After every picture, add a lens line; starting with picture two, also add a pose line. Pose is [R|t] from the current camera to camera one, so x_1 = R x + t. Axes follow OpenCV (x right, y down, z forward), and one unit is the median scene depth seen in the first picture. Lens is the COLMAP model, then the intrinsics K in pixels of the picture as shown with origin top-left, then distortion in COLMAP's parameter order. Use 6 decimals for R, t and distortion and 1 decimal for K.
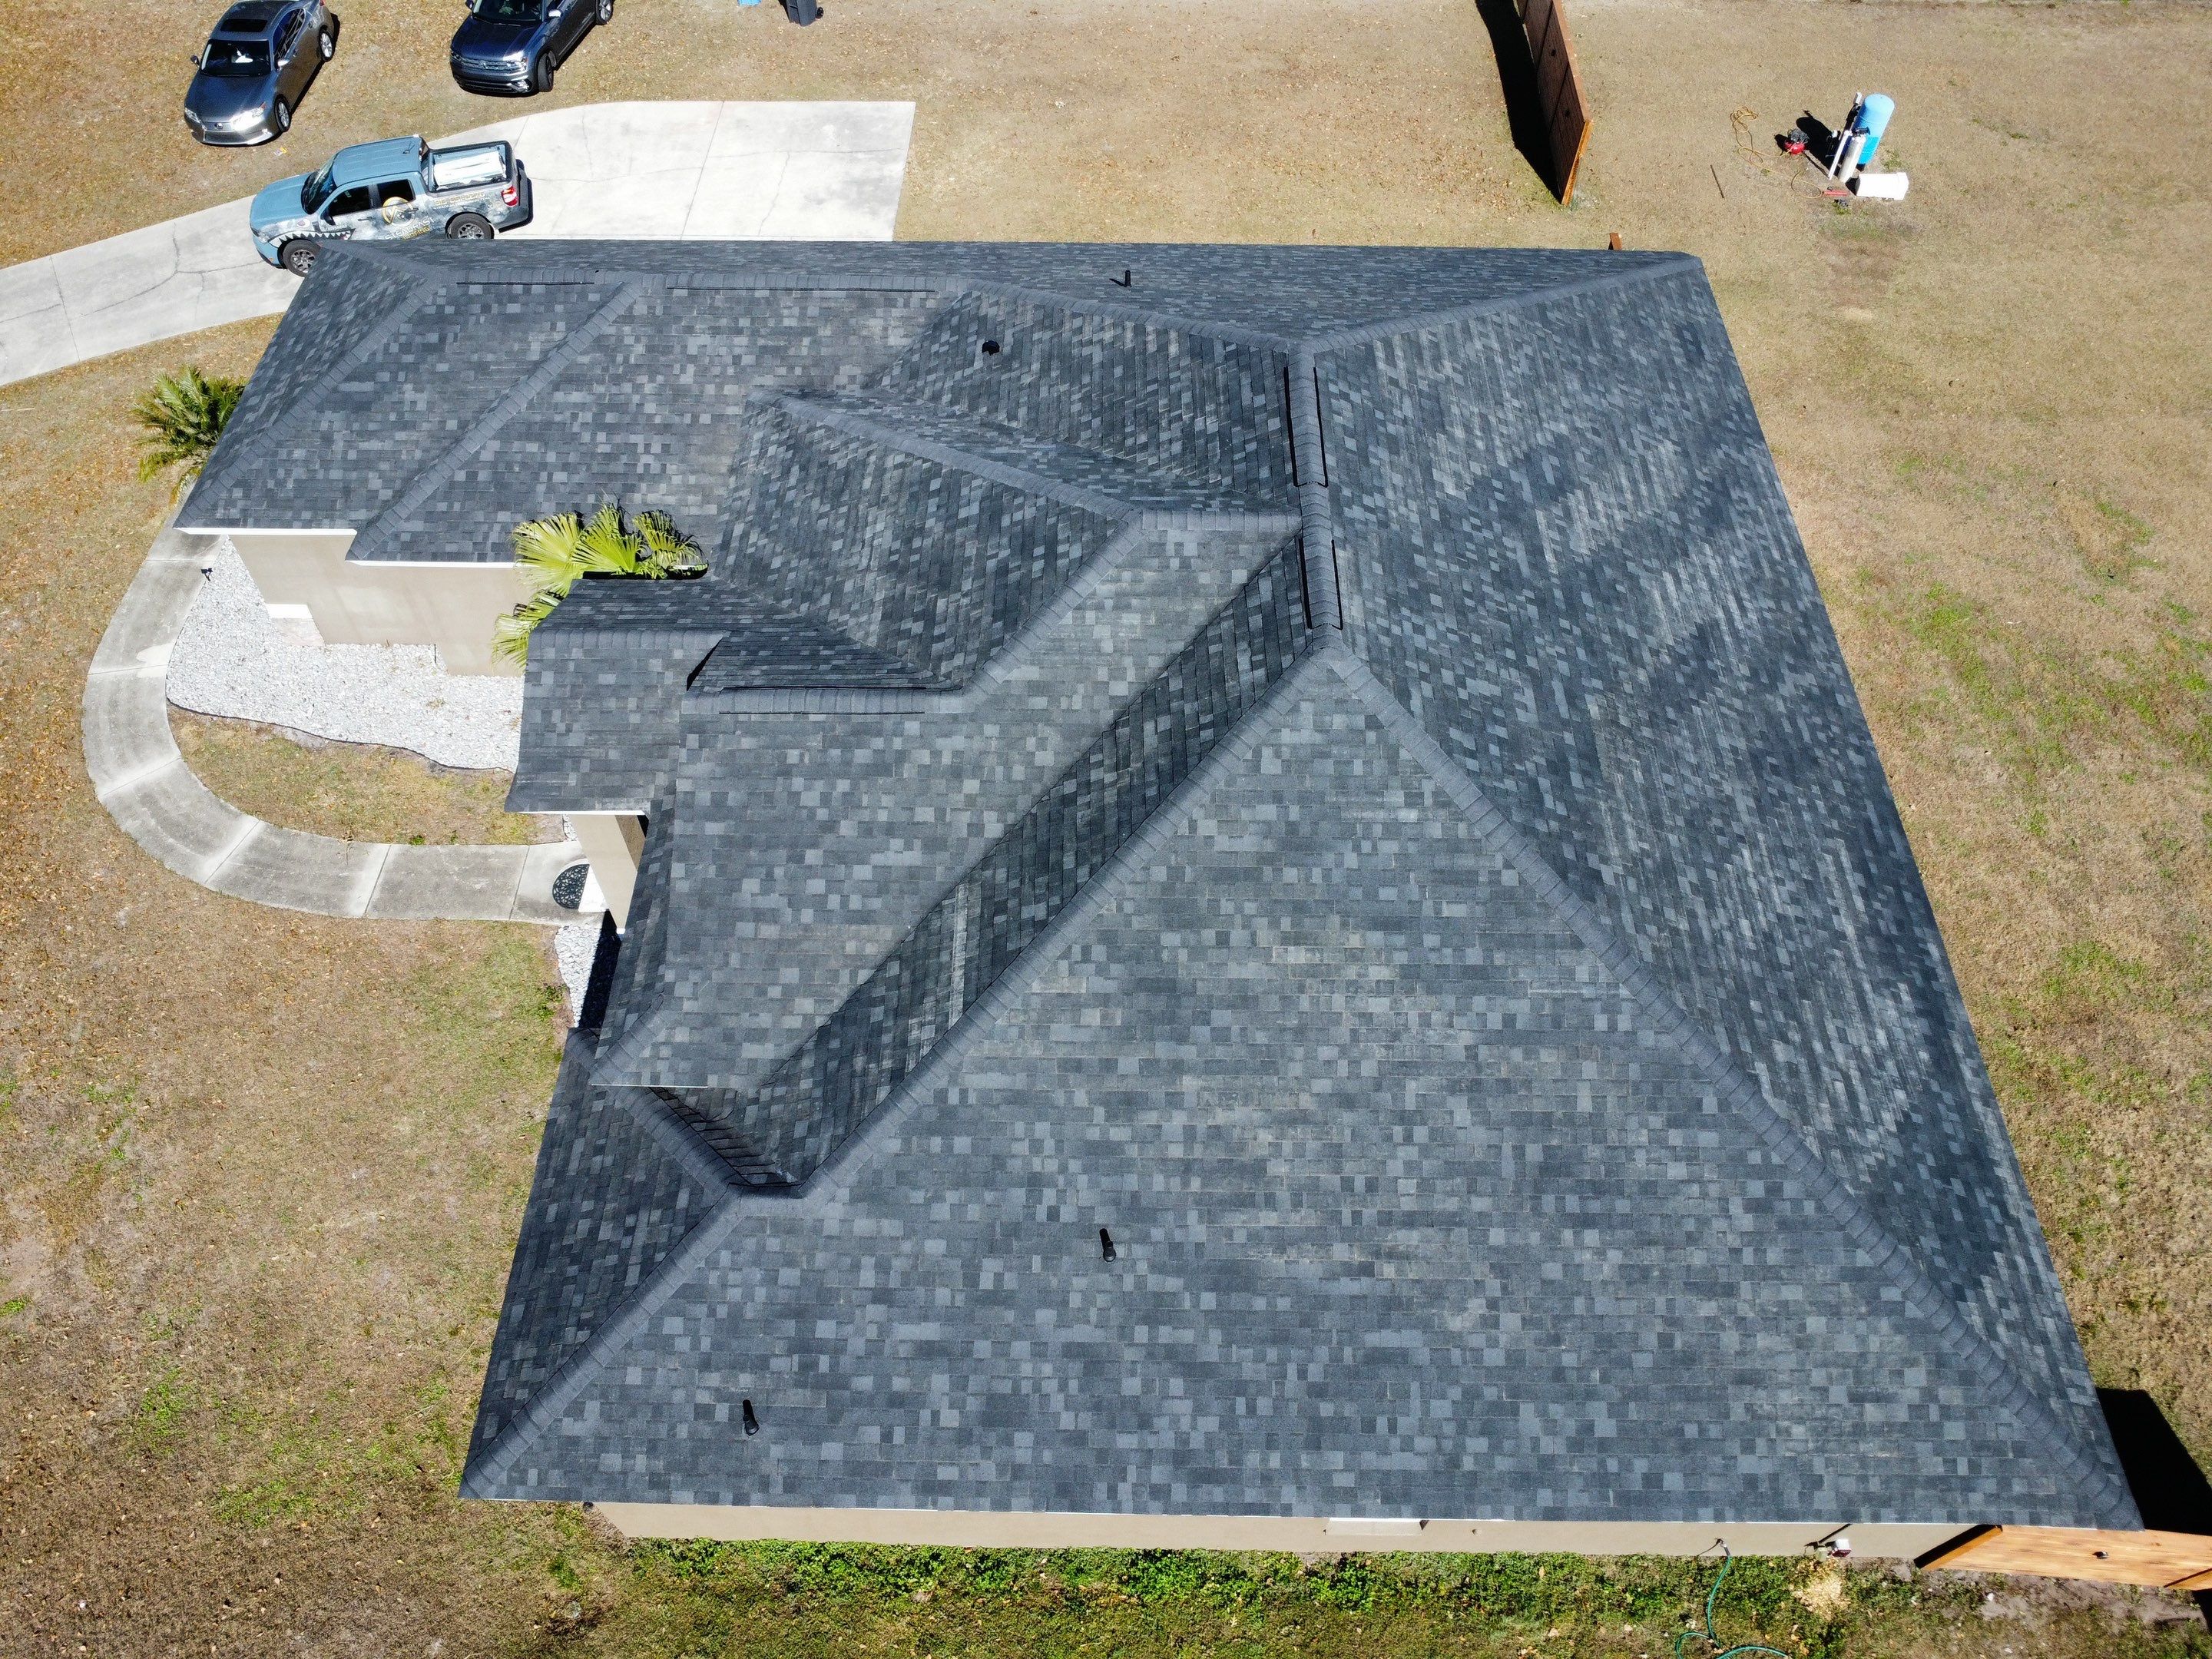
lens RADIAL K [[1601.5, 0, 1093.3], [0, 1601.5, 824.0], [0, 0, 1]] dist [-0.024849, -0.010827]
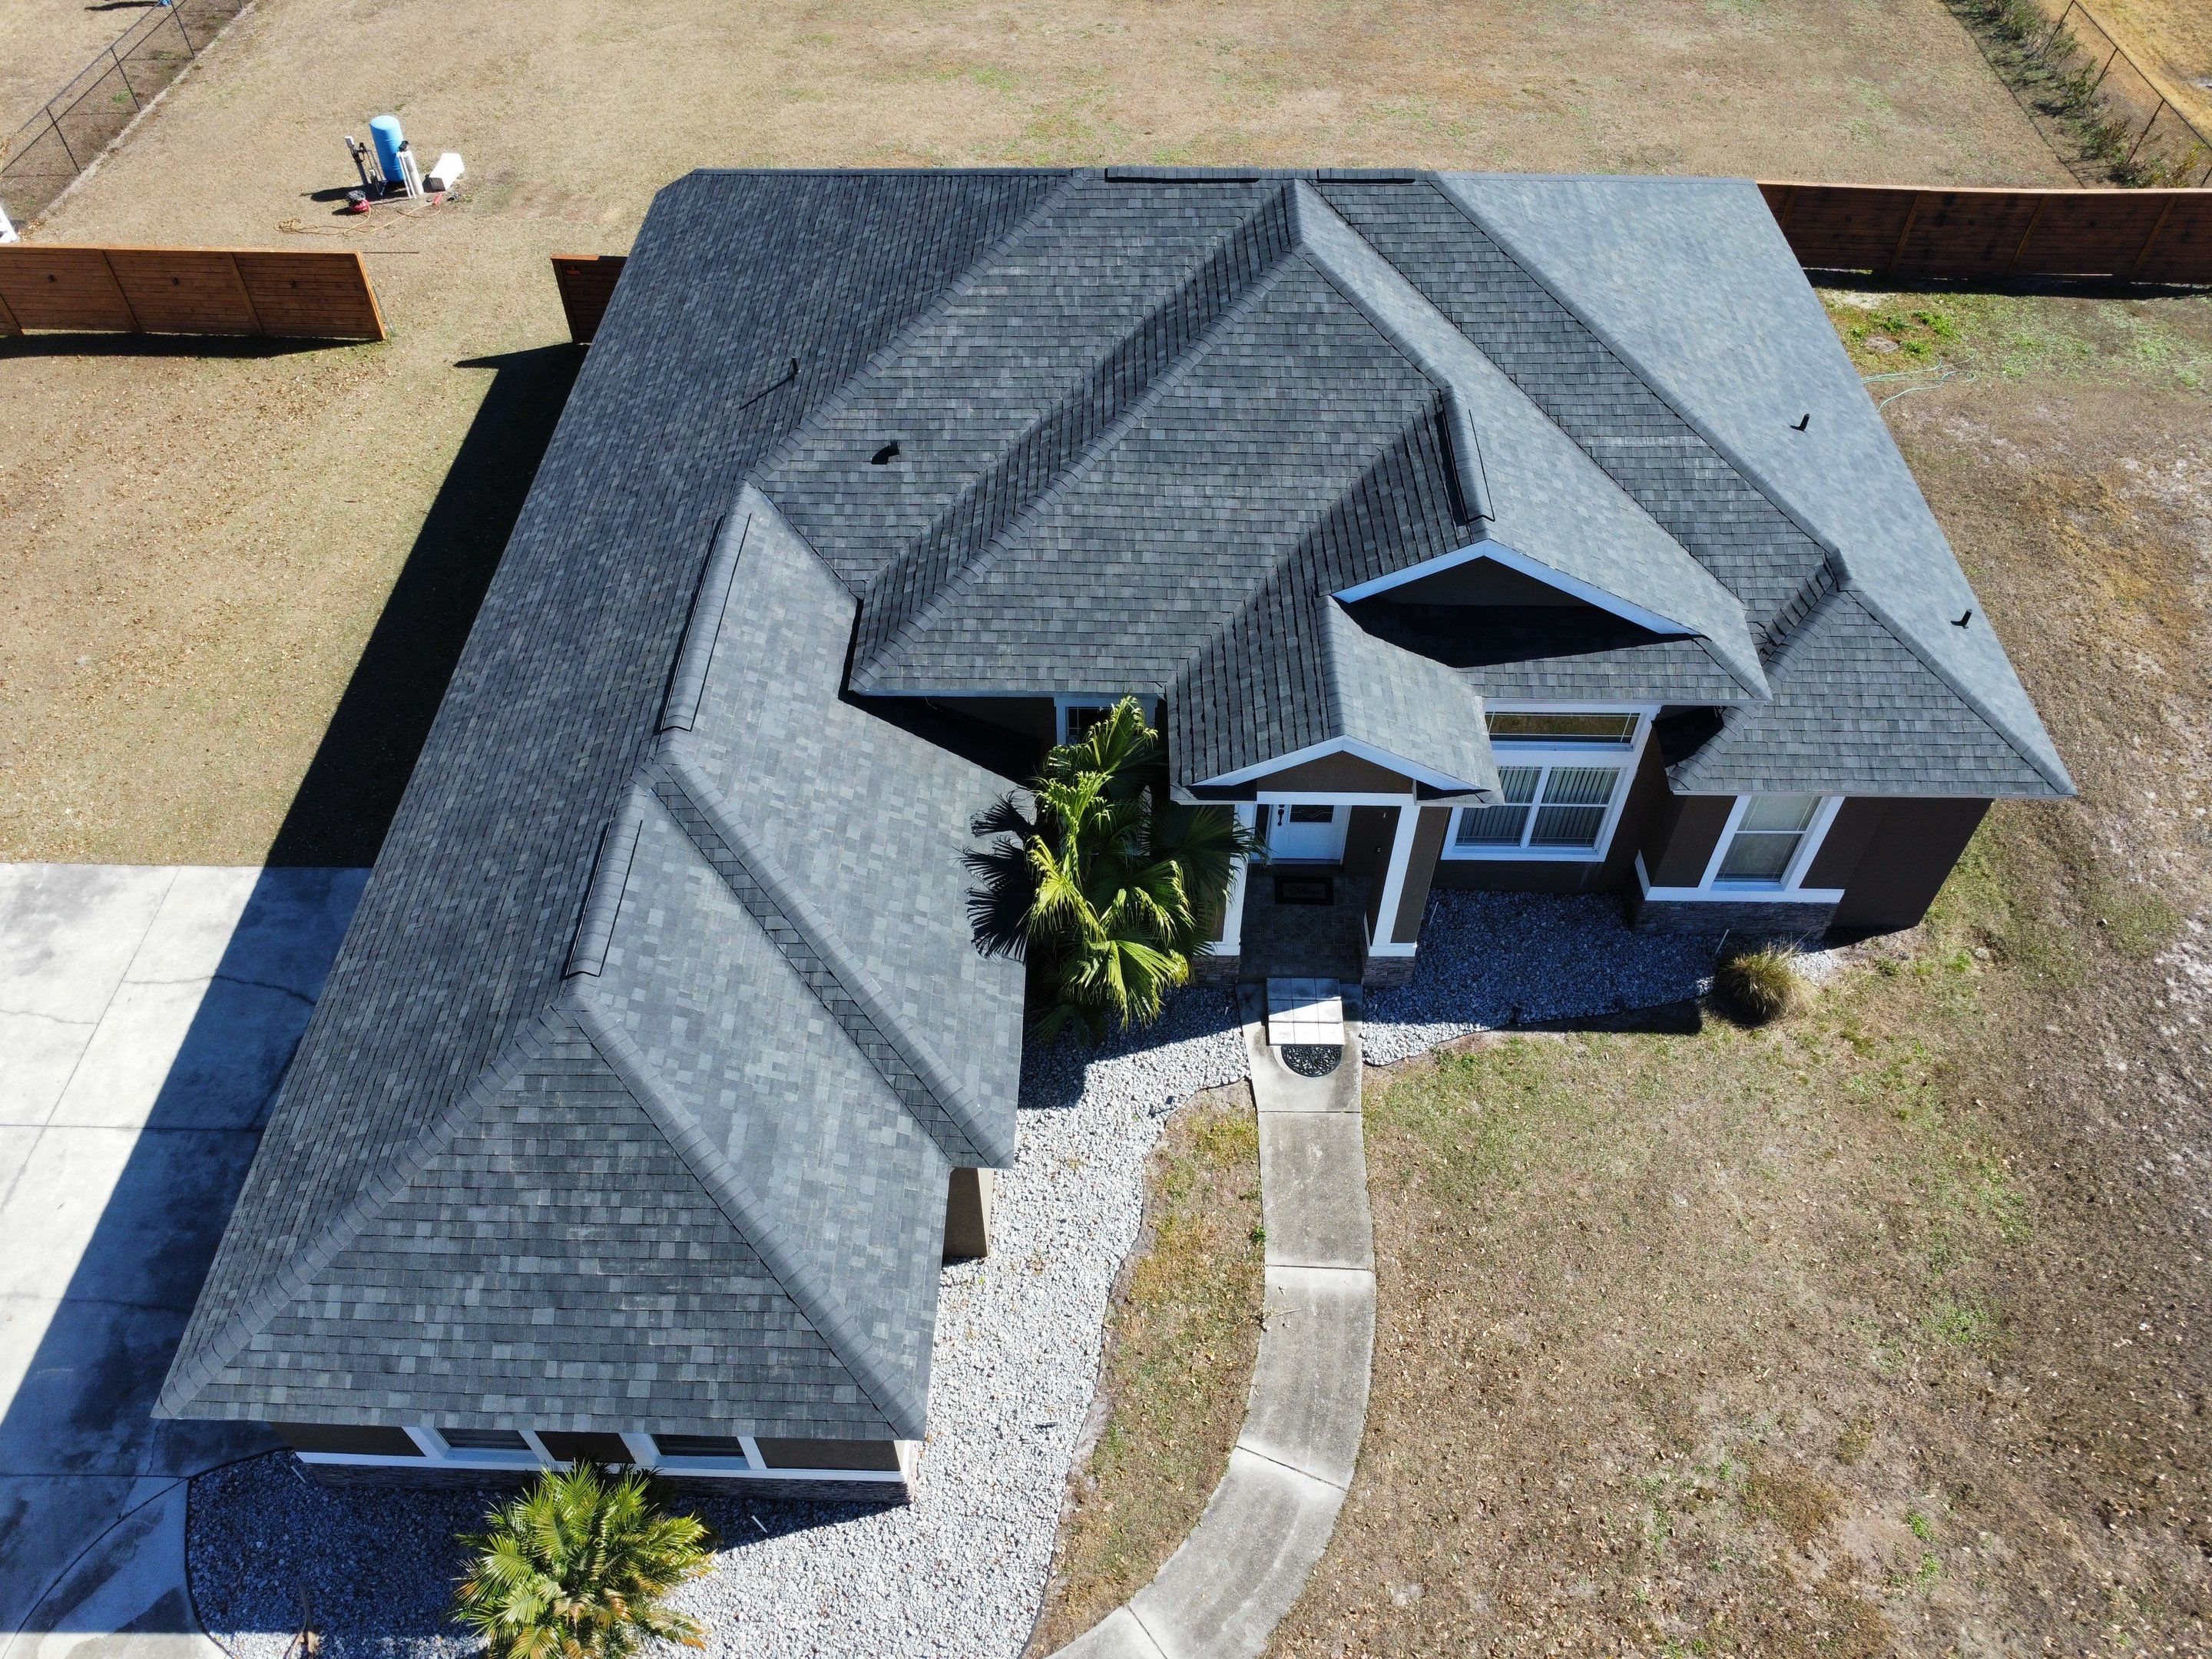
lens RADIAL K [[1601.5, 0, 1099.3], [0, 1601.5, 822.6], [0, 0, 1]] dist [-0.024849, -0.010827]
pose [[-0.001270, -0.748547, 0.663081, -1.029702], [0.803262, 0.394185, 0.446530, -0.641402], [-0.595625, 0.533194, 0.600779, 0.568088]]
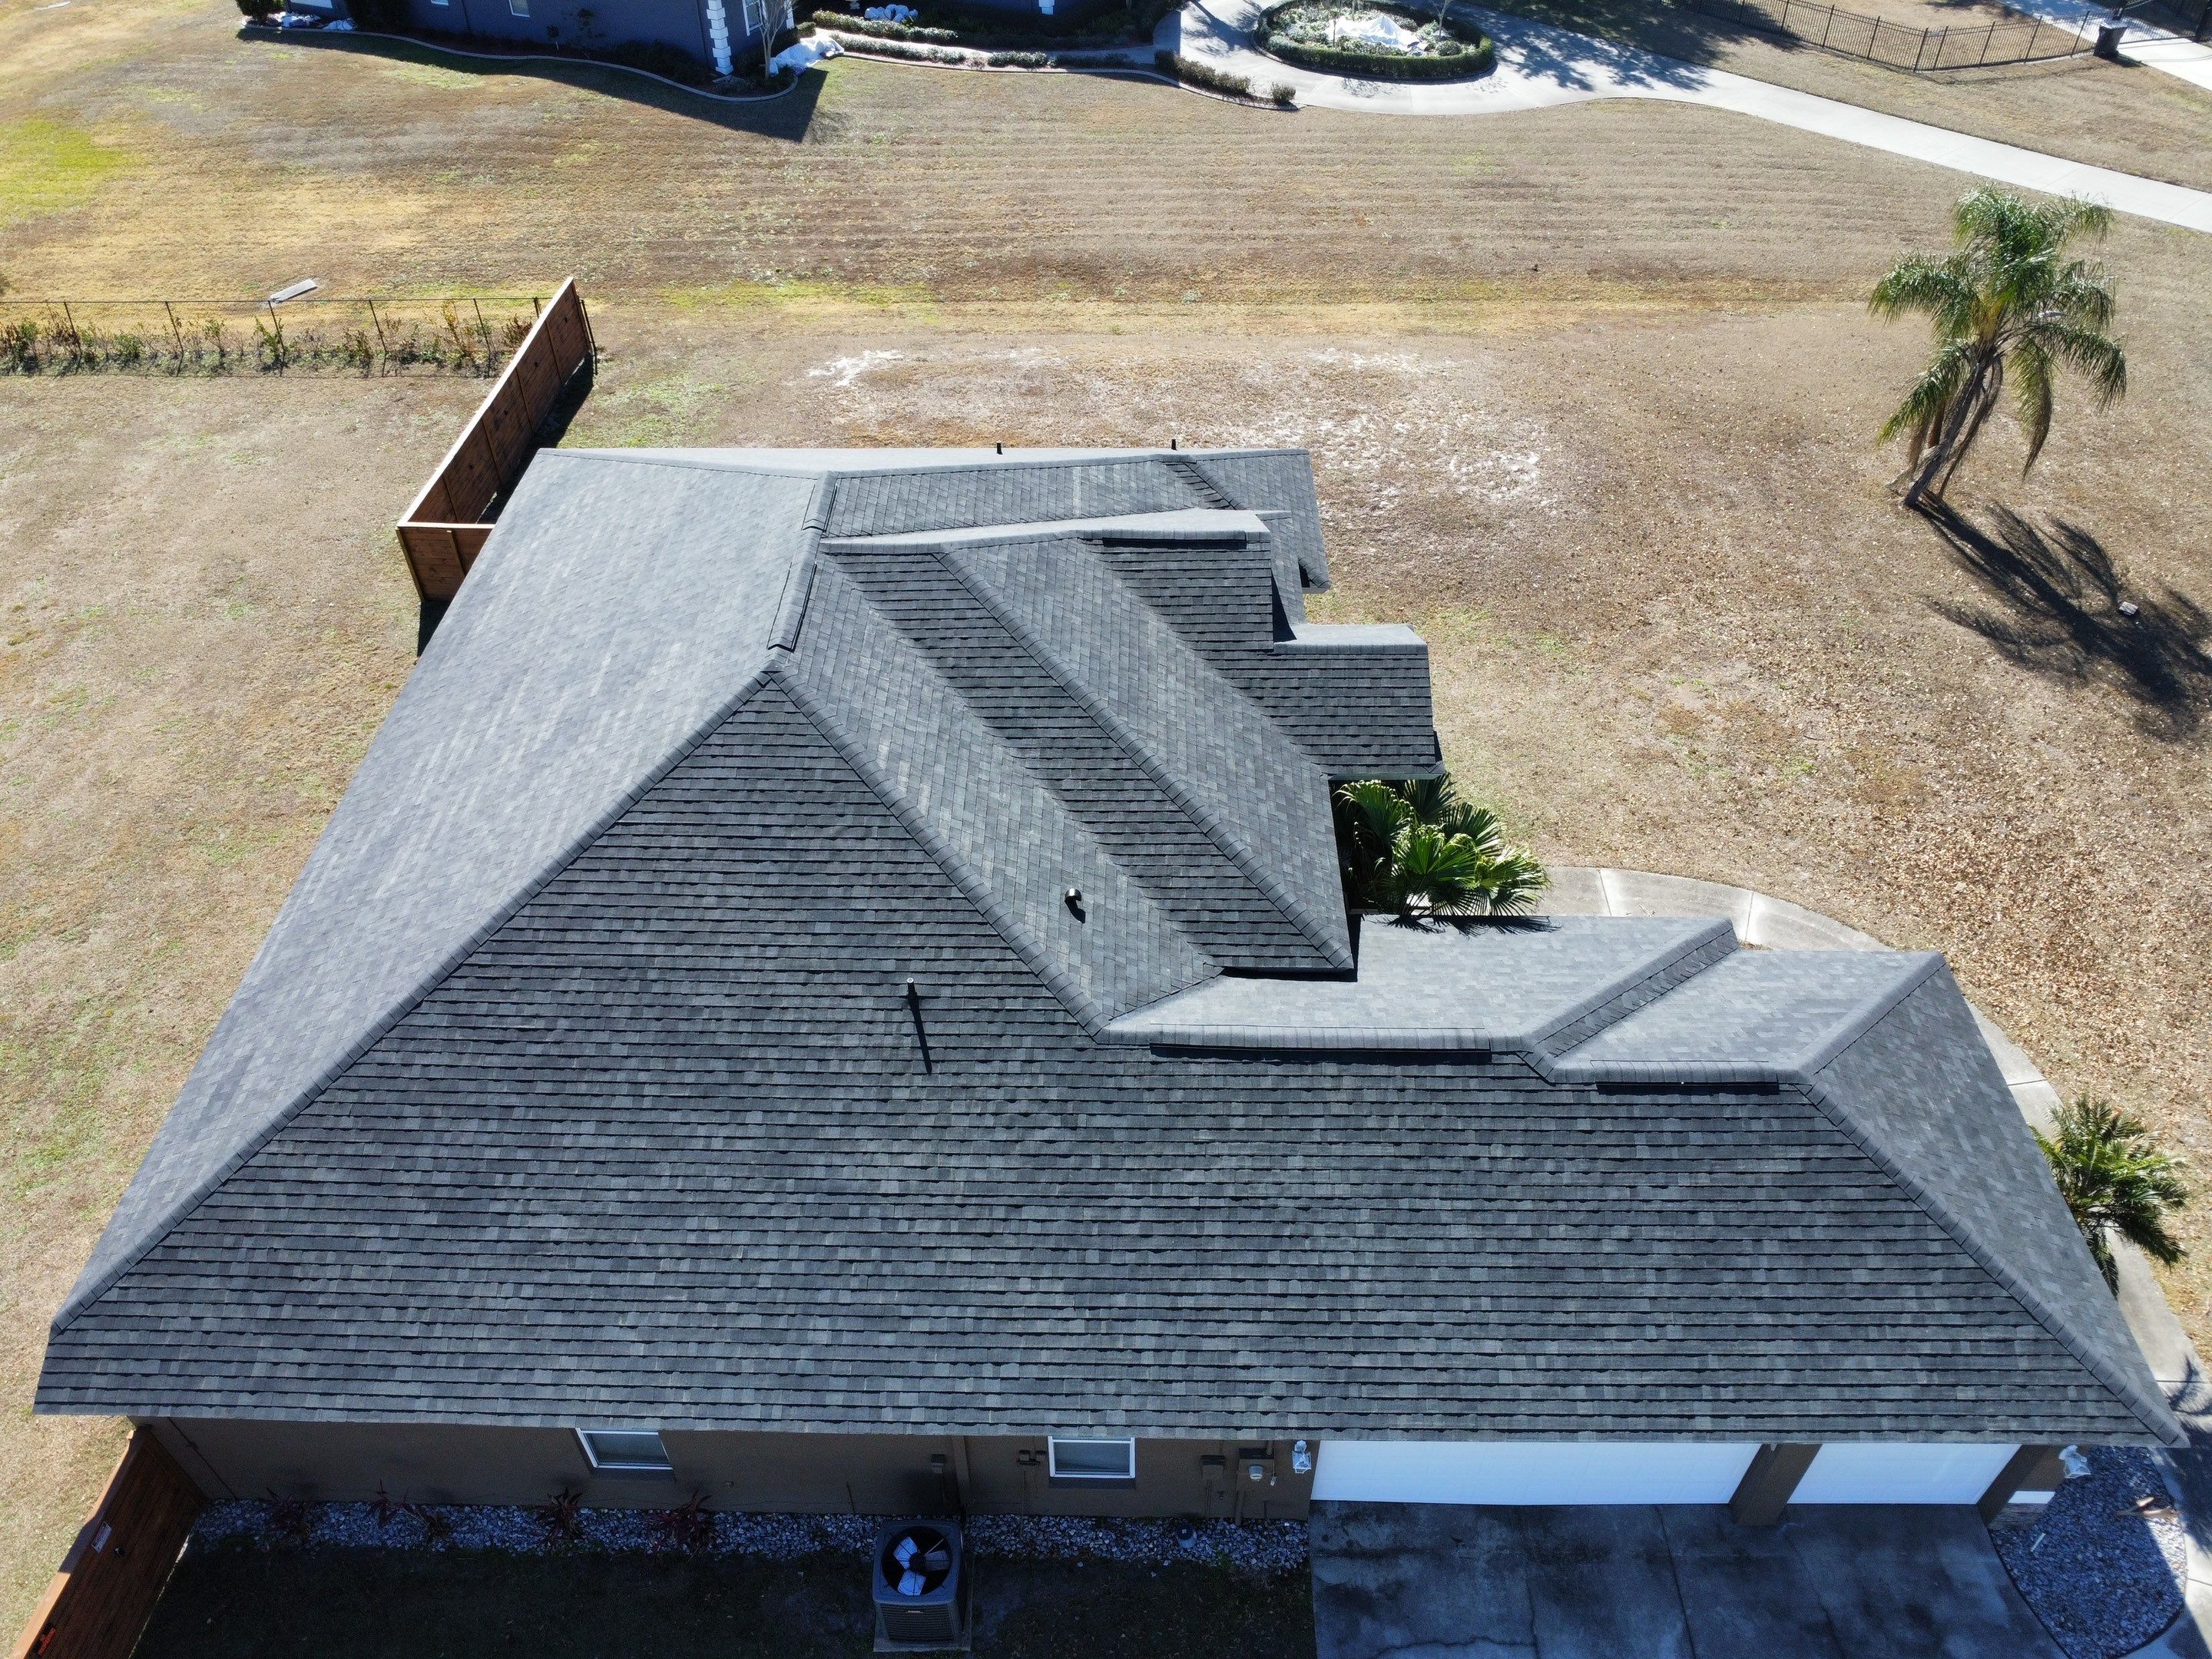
lens RADIAL K [[1601.5, 0, 1095.9], [0, 1601.5, 818.3], [0, 0, 1]] dist [-0.024849, -0.010827]
pose [[-0.999925, 0.008466, 0.008877, -0.101670], [0.008063, -0.091705, 0.995754, -1.435698], [0.009244, 0.995750, 0.091630, 1.042497]]
